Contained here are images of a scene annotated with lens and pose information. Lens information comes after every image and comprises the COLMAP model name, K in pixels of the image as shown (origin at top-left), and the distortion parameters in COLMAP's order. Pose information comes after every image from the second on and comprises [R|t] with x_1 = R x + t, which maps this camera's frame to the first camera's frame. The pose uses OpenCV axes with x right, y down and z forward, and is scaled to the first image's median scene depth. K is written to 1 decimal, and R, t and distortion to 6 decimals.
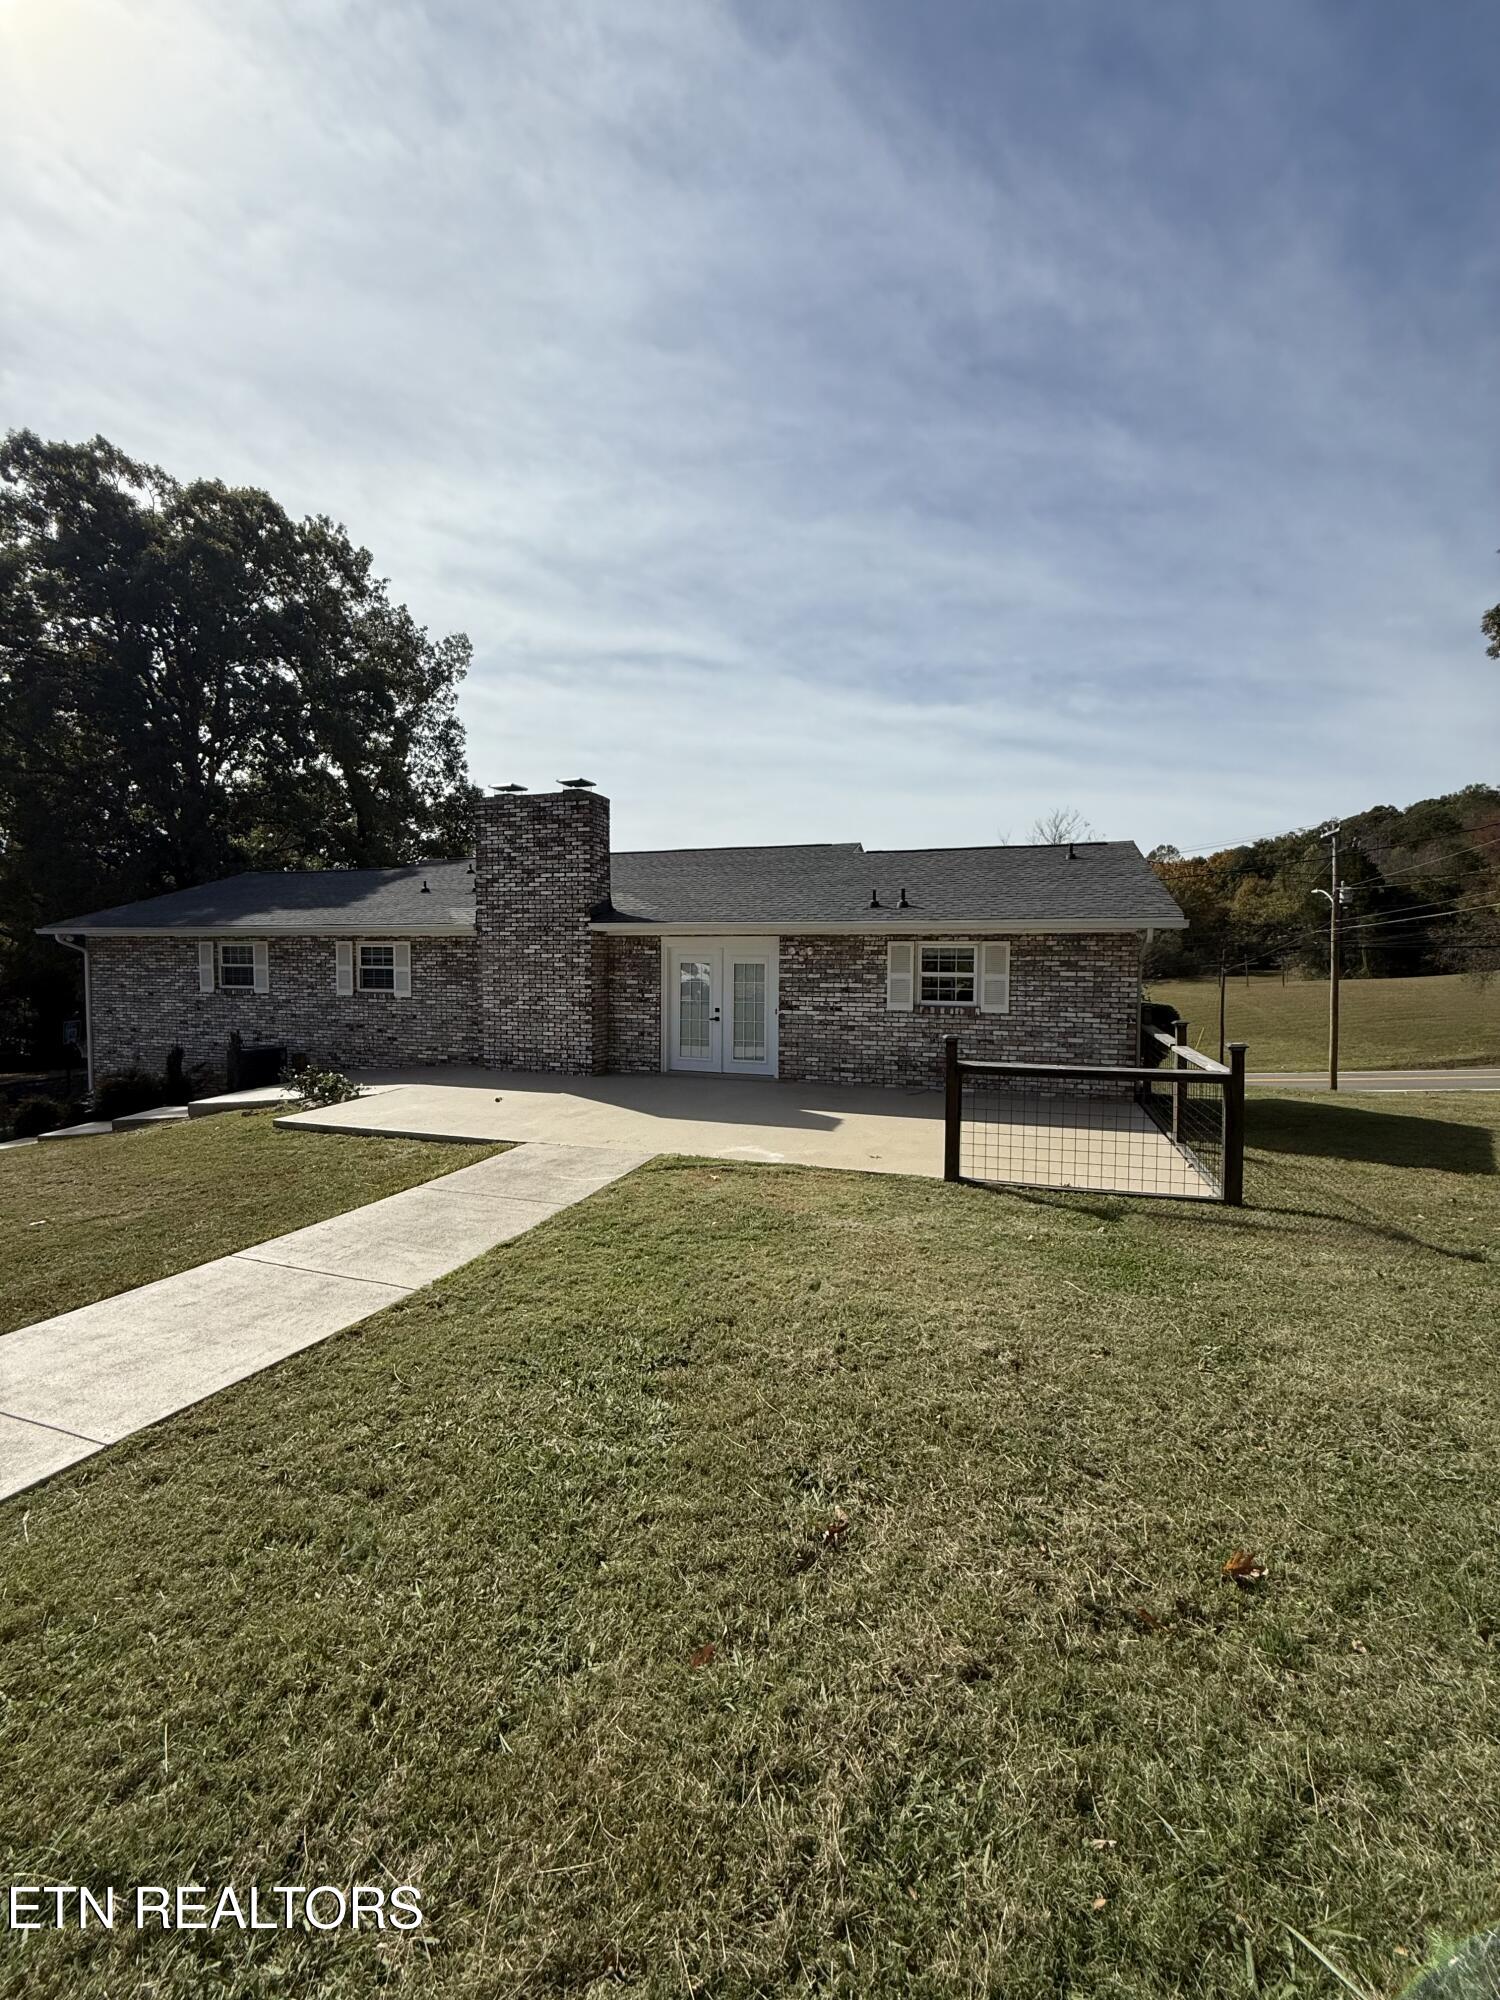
lens RADIAL K [[792.6, 0, 795.2], [0, 792.6, 996.0], [0, 0, 1]] dist [-0.000897, 0.000491]
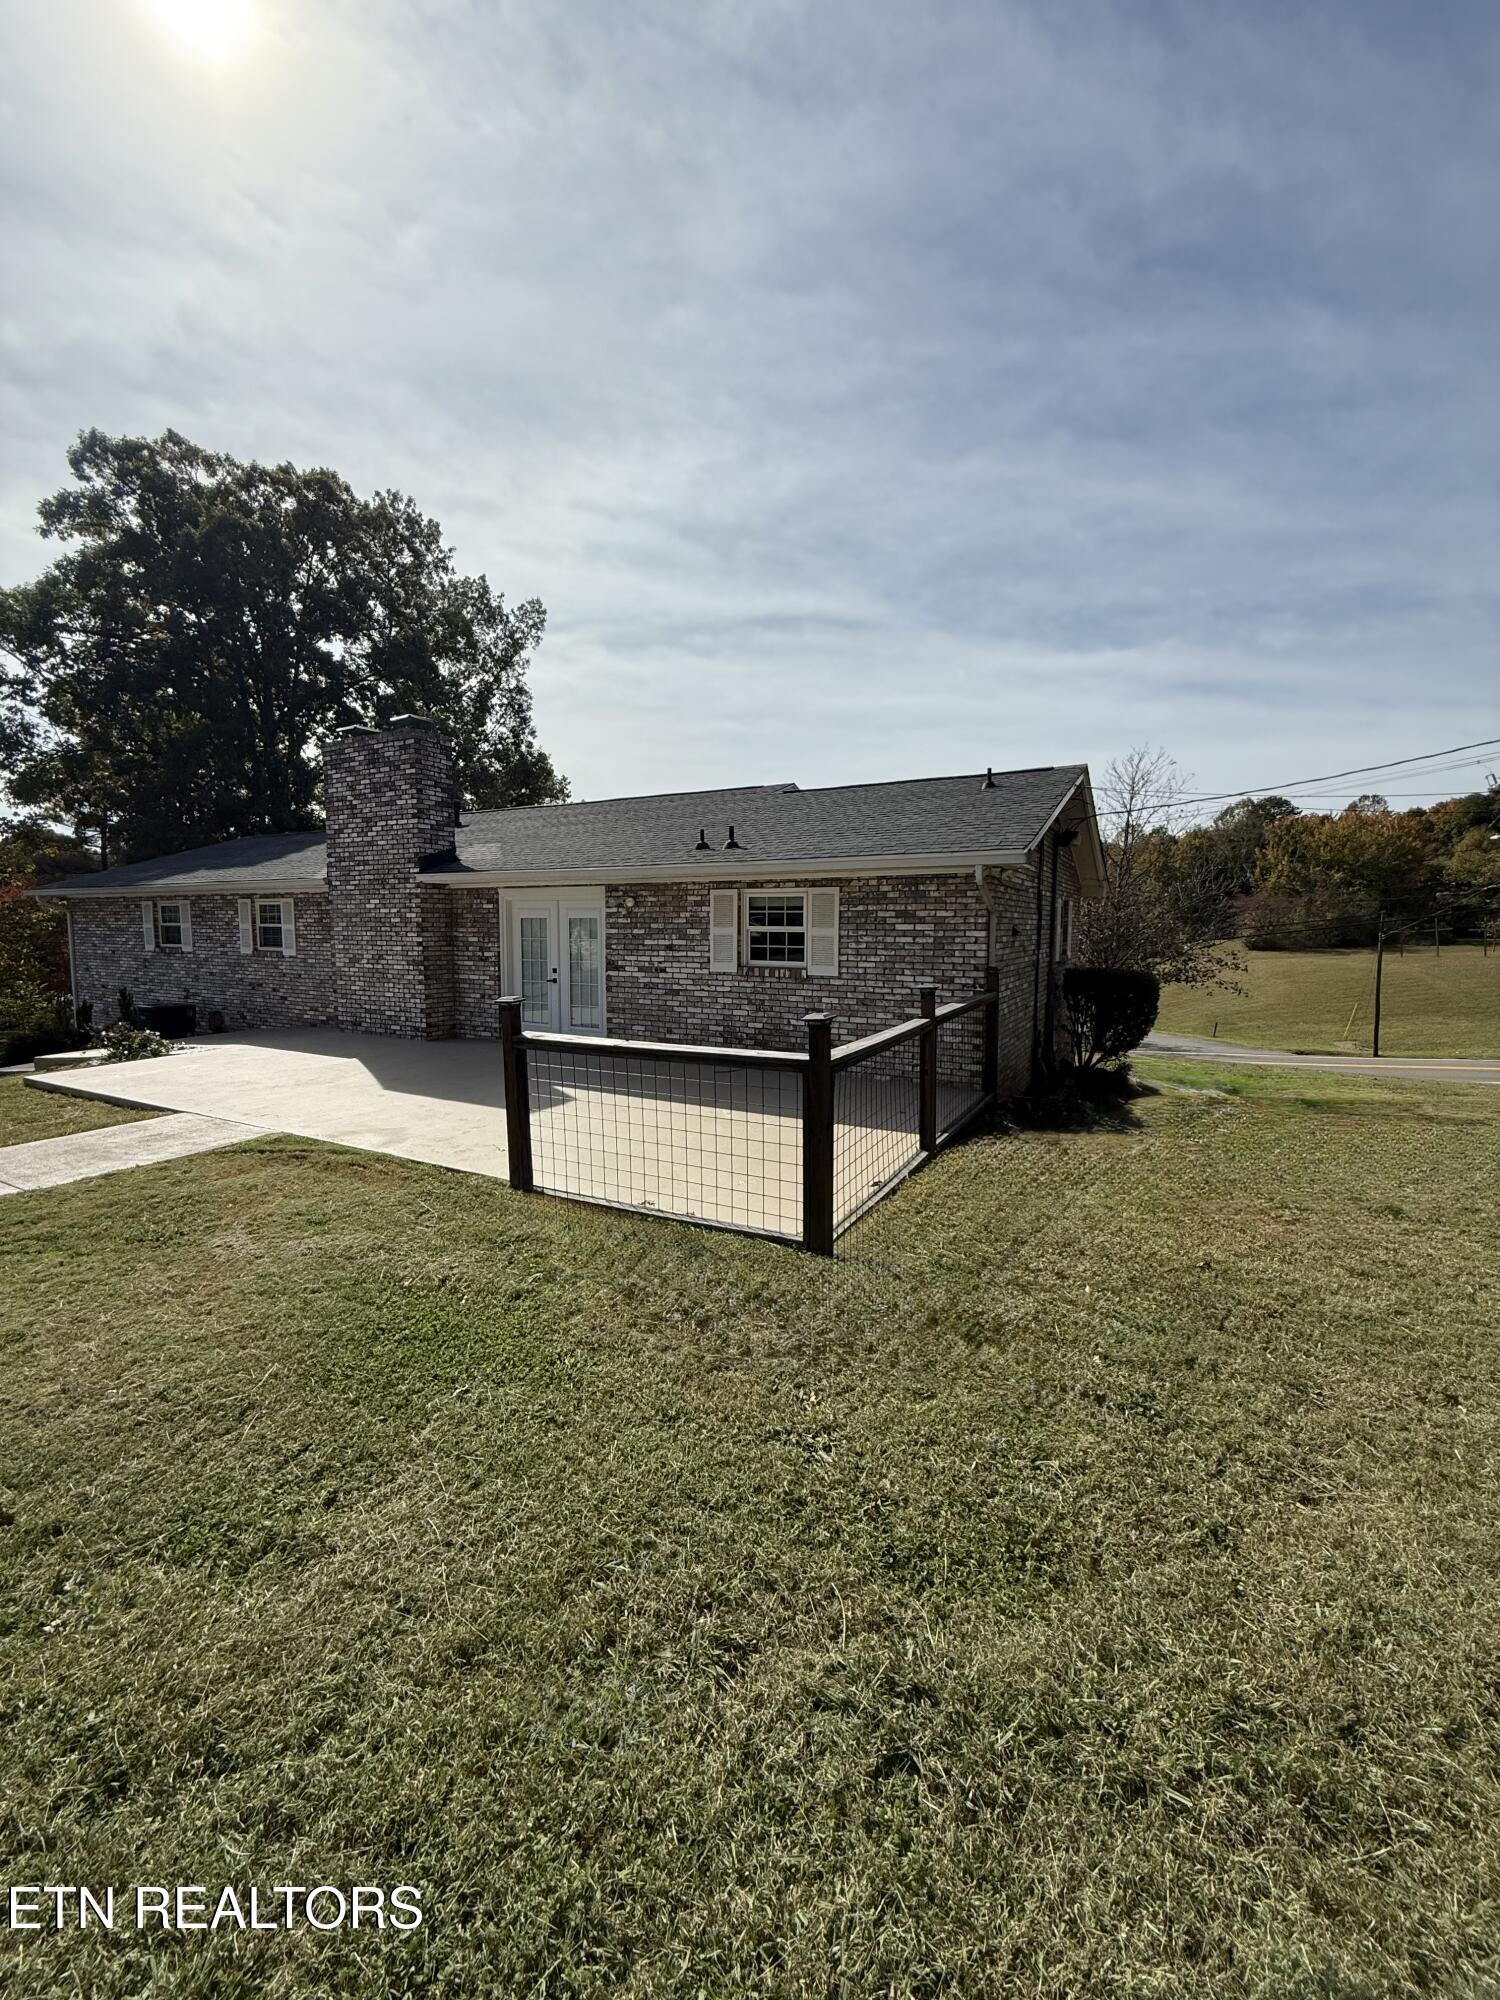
lens RADIAL K [[802.3, 0, 789.1], [0, 802.3, 989.4], [0, 0, 1]] dist [0.003085, -0.000269]
pose [[0.981988, 0.012628, -0.188520, 0.148165], [-0.006798, 0.999479, 0.031540, 0.003831], [0.188820, -0.029691, 0.981563, 0.073543]]
